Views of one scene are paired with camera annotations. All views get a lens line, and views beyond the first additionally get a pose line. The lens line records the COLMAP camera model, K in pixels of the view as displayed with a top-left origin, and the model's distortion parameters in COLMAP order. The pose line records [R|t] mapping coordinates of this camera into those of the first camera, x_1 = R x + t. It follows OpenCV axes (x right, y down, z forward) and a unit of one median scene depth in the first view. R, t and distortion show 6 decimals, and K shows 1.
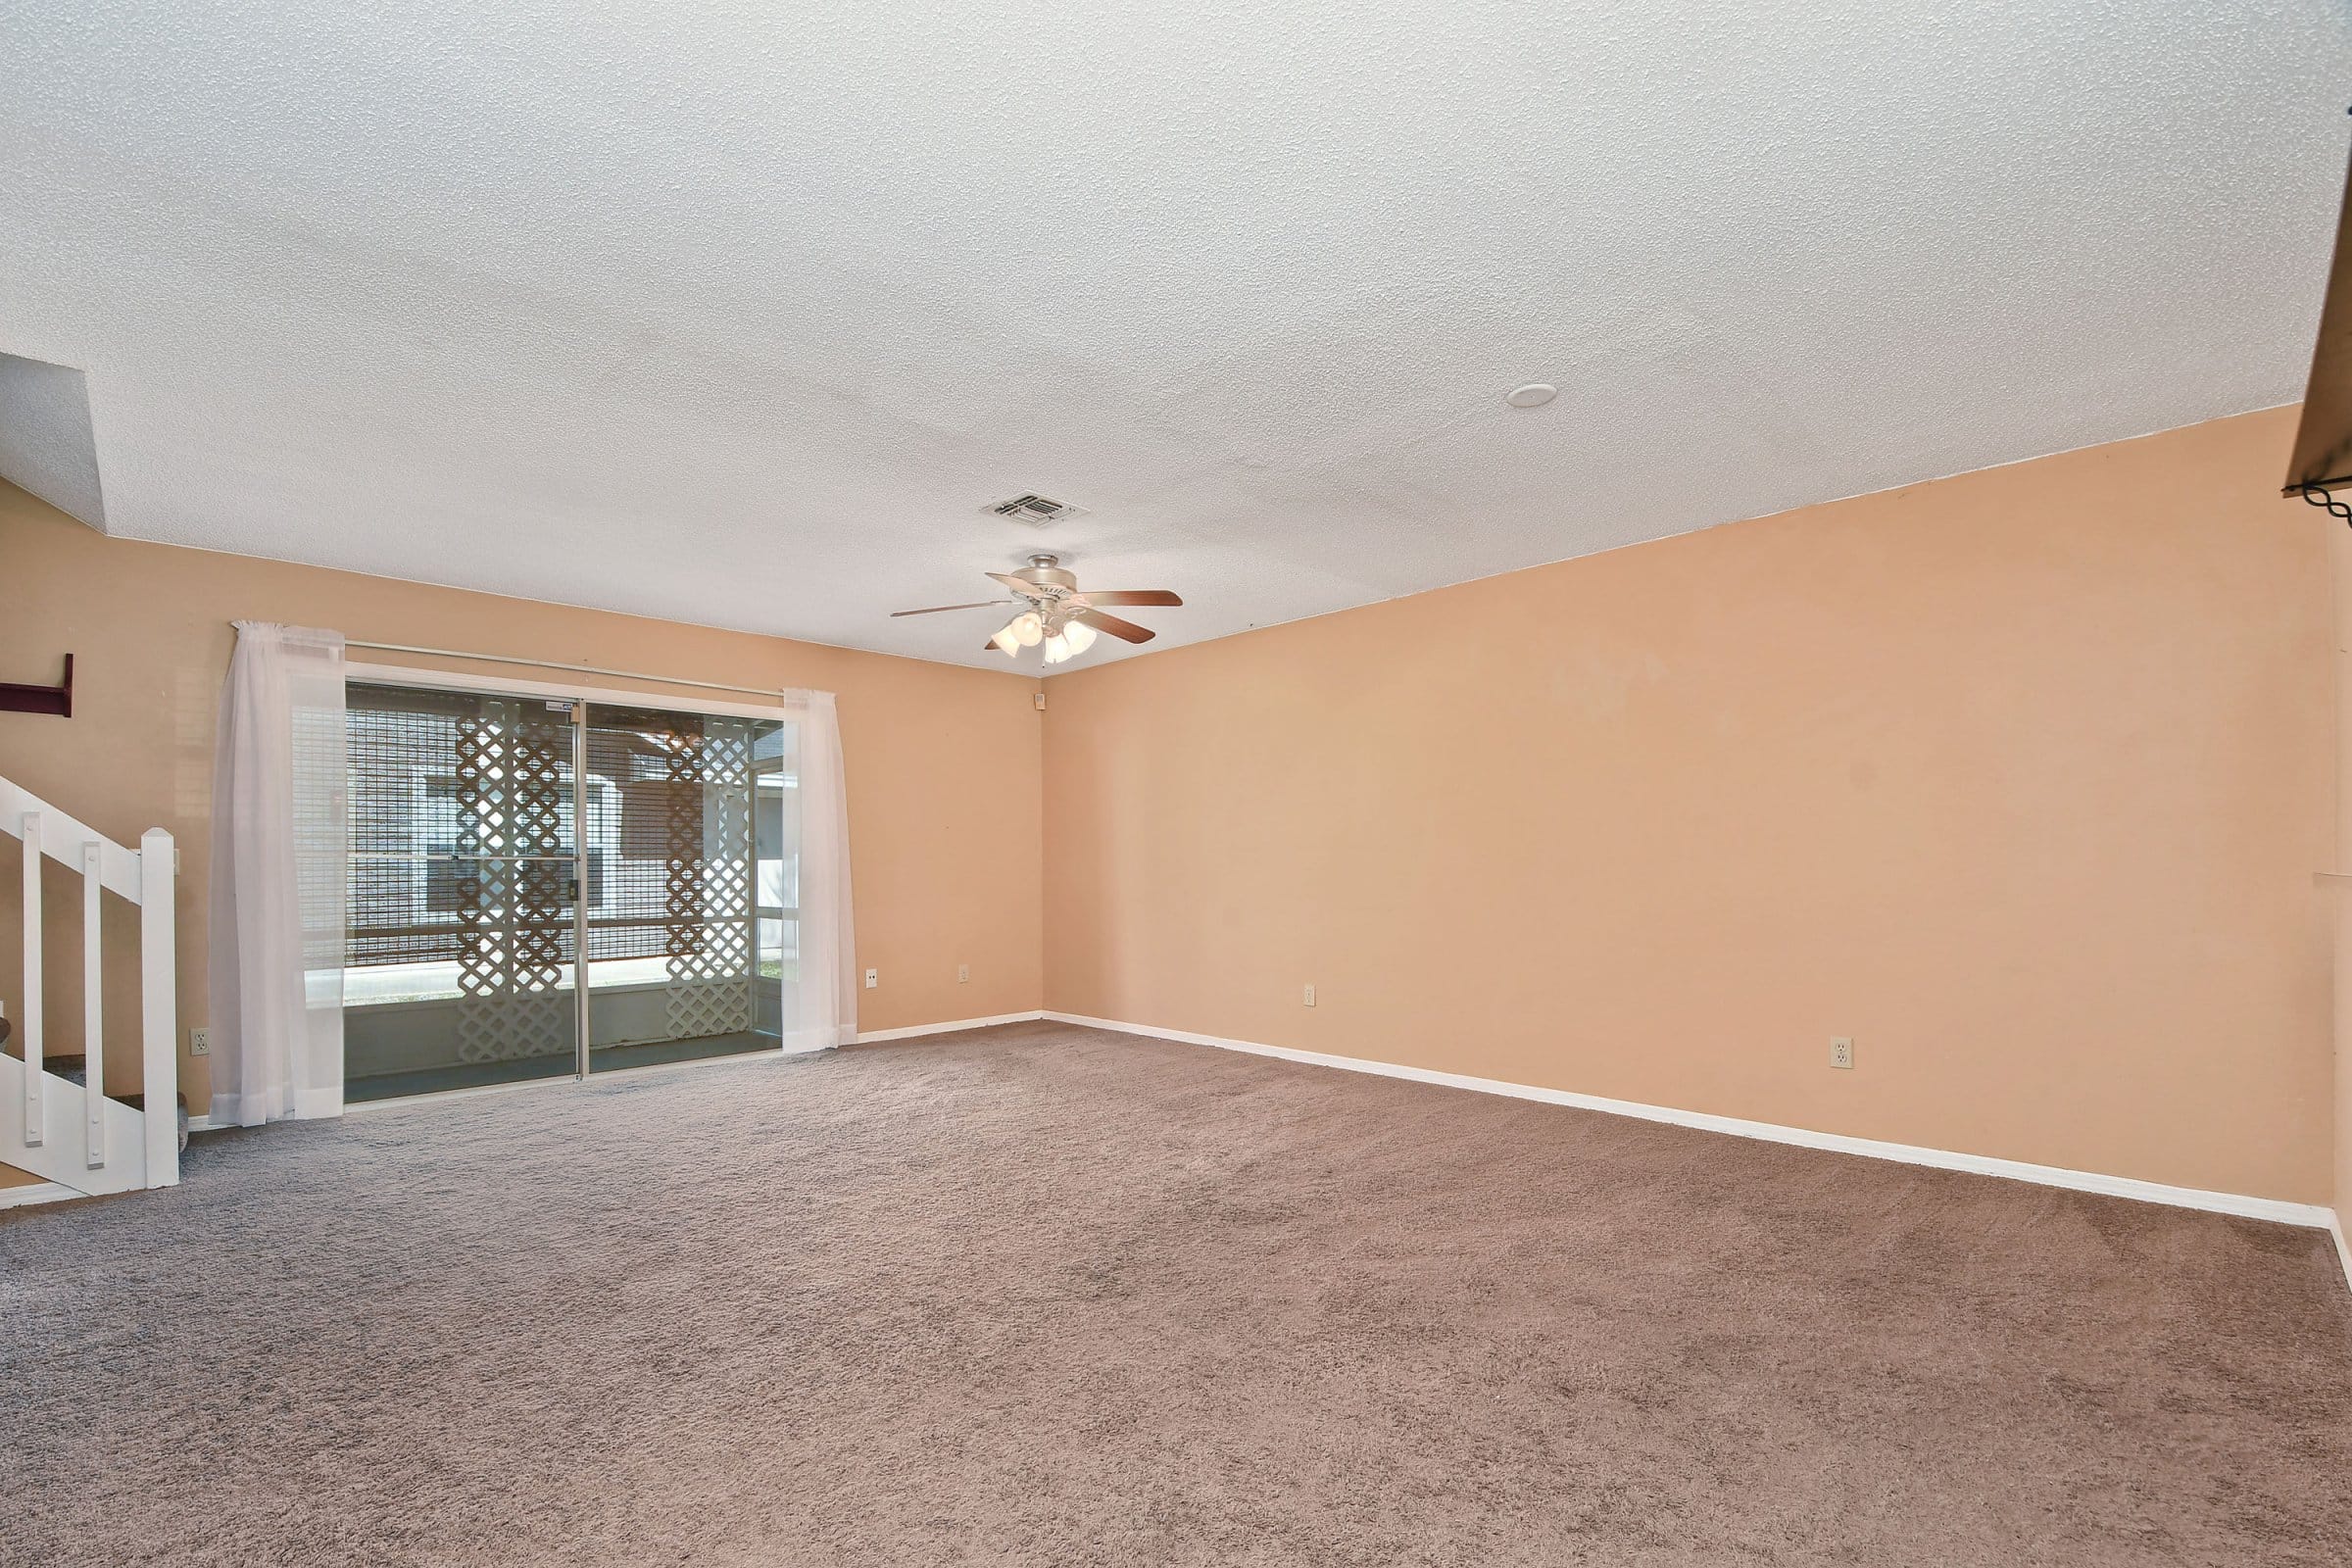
lens RADIAL K [[1059.4, 0, 1171.6], [0, 1059.4, 841.9], [0, 0, 1]] dist [0.001413, -0.015808]
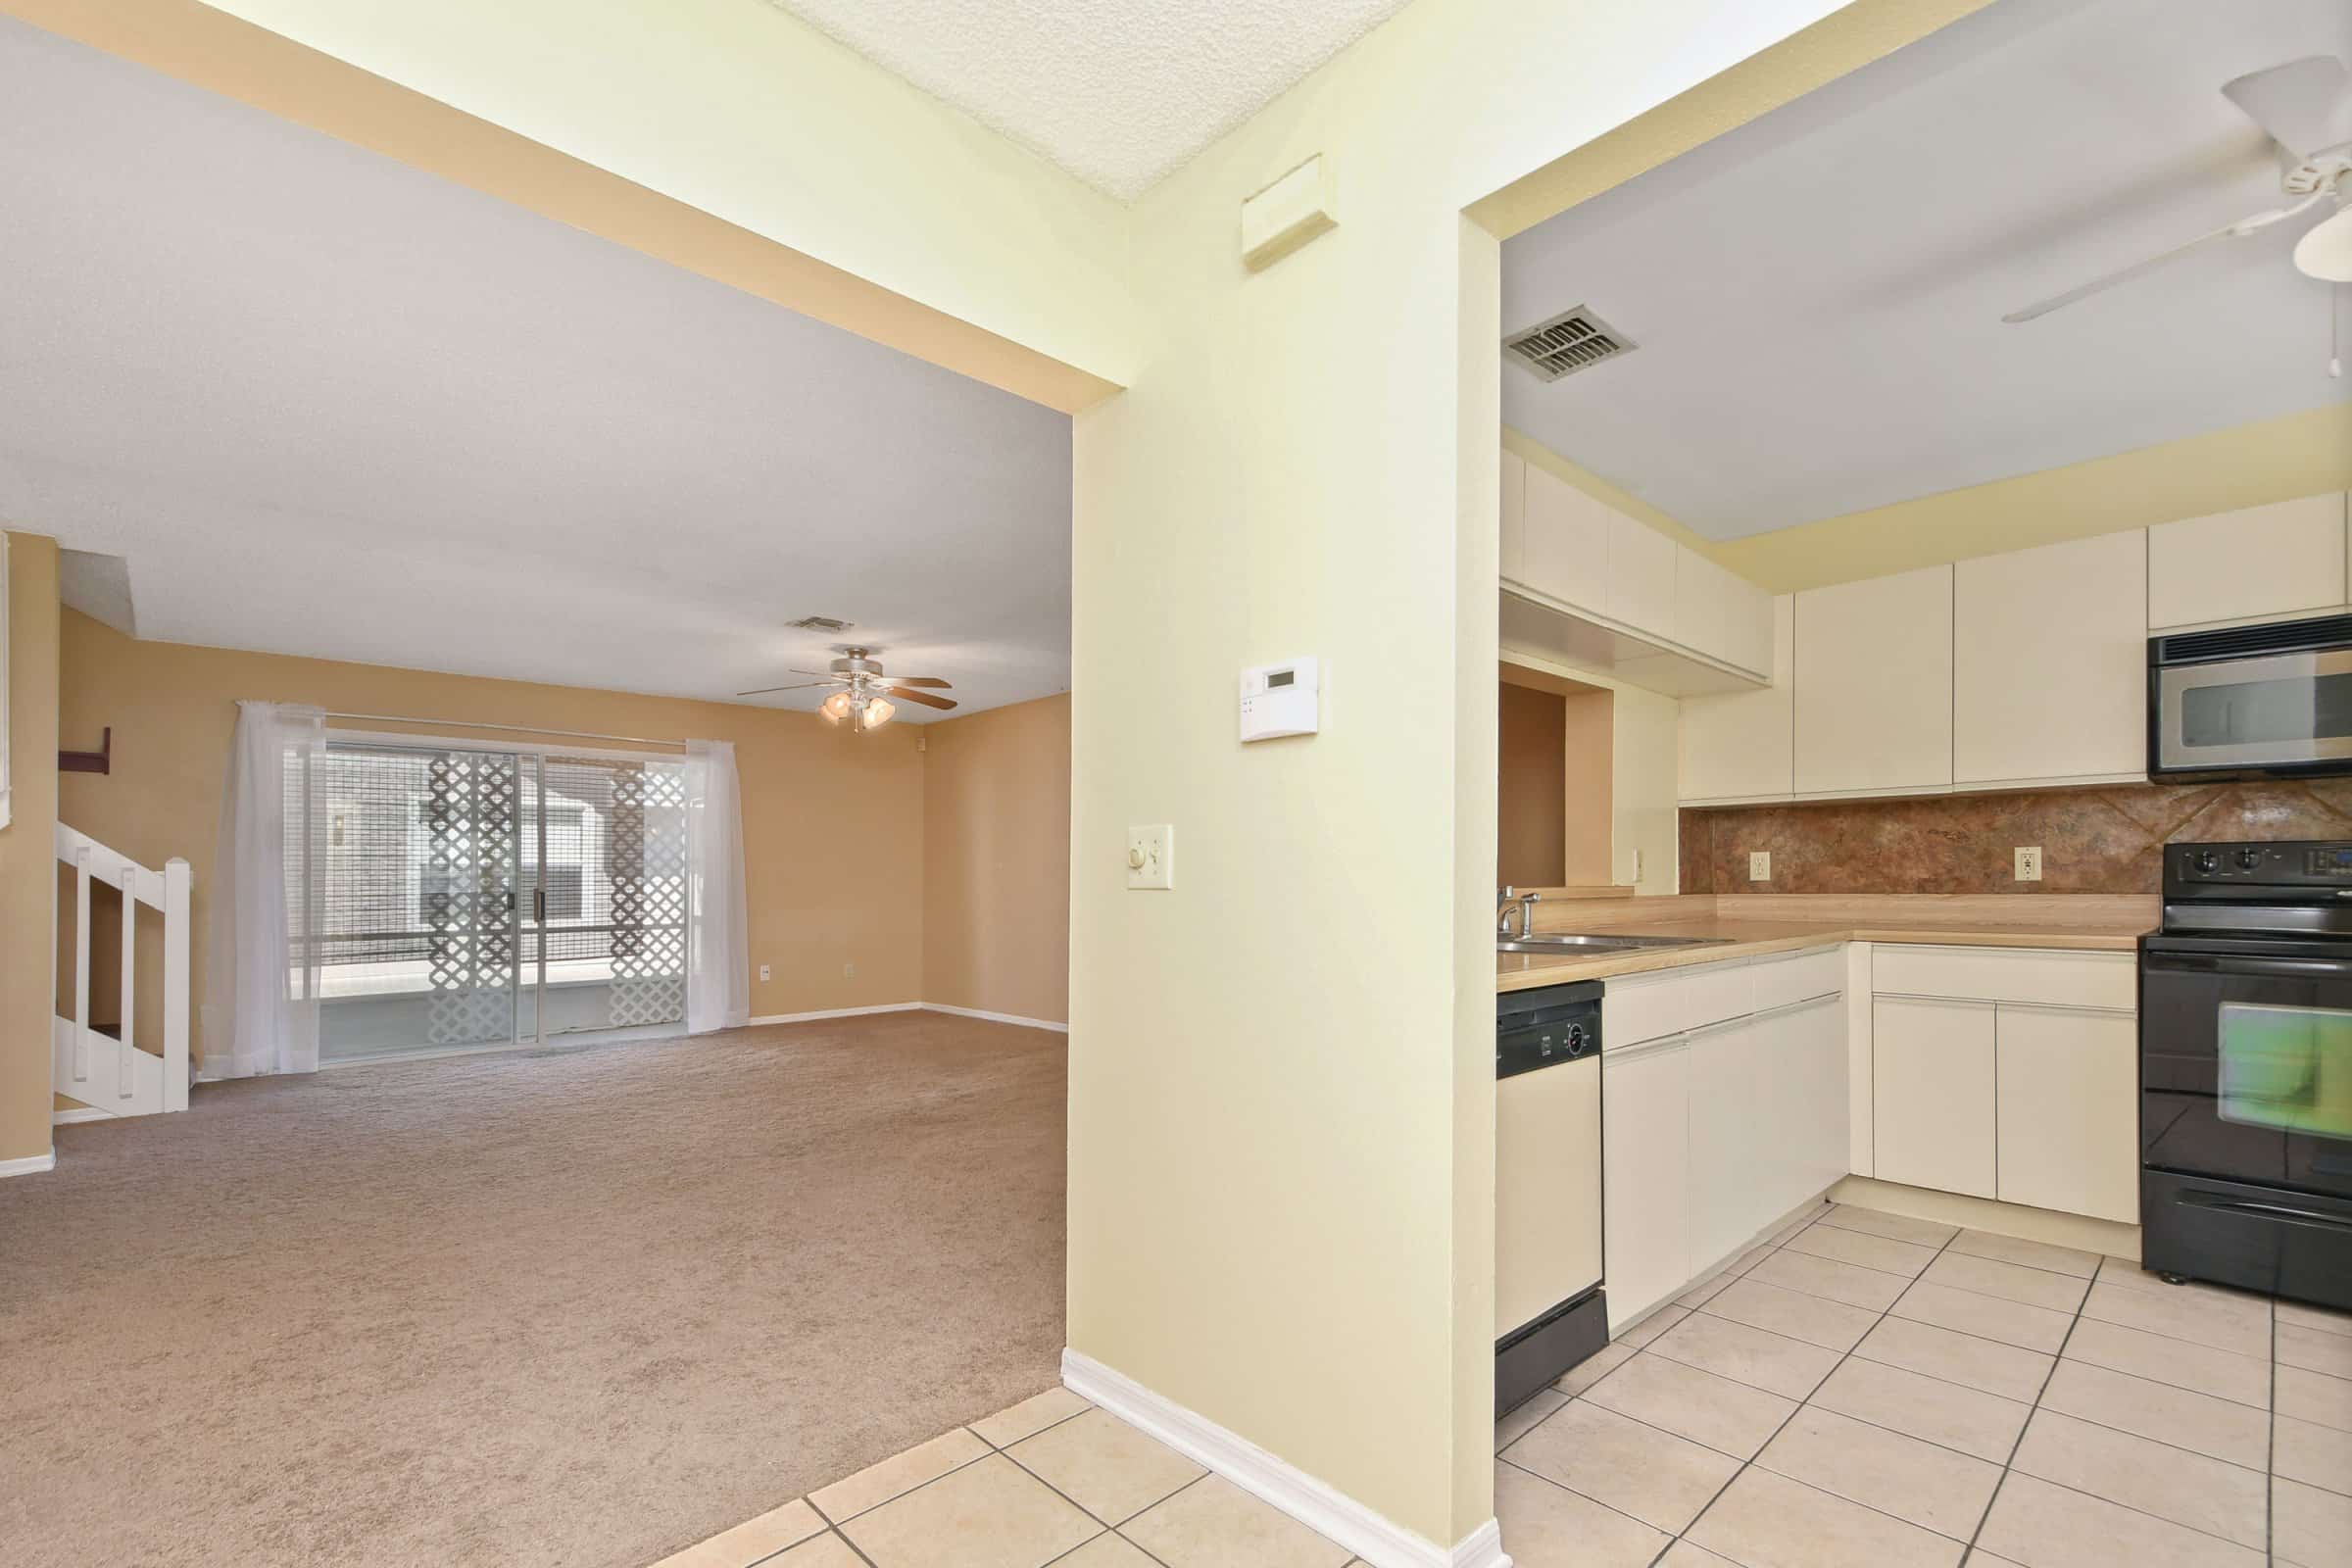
lens RADIAL K [[1040.4, 0, 1178.6], [0, 1040.4, 843.0], [0, 0, 1]] dist [0.002518, 0.000704]
pose [[0.999998, -0.000729, -0.001574, 0.184309], [0.000709, 0.999923, -0.012412, -0.006802], [0.001583, 0.012410, 0.999922, -0.195187]]
